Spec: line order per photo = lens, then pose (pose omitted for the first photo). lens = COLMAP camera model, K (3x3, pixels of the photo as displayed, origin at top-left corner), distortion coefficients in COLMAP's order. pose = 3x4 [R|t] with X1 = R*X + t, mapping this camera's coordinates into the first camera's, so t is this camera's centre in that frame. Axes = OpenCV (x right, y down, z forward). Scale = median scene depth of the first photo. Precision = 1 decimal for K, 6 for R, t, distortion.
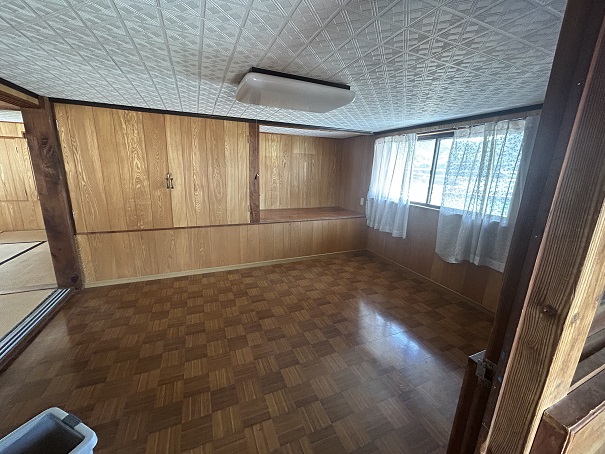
lens RADIAL K [[244.6, 0, 302.6], [0, 244.6, 226.4], [0, 0, 1]] dist [0.001128, -0.000496]
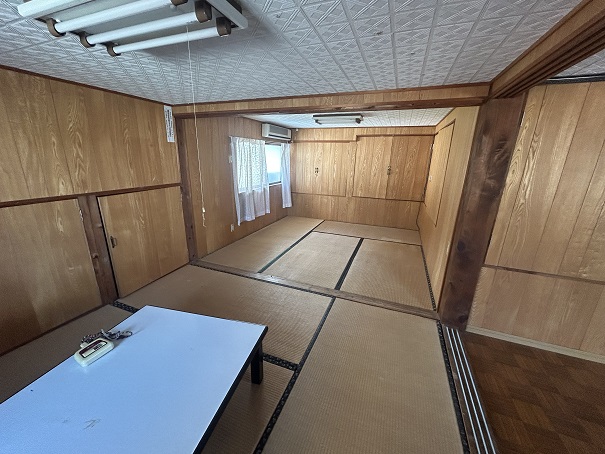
lens RADIAL K [[244.6, 0, 301.8], [0, 244.6, 226.3], [0, 0, 1]] dist [0.001128, -0.000496]
pose [[0.704253, 0.176945, -0.687545, -0.793015], [-0.164044, 0.982793, 0.084899, -0.057222], [0.690737, 0.052998, 0.721161, 0.062058]]
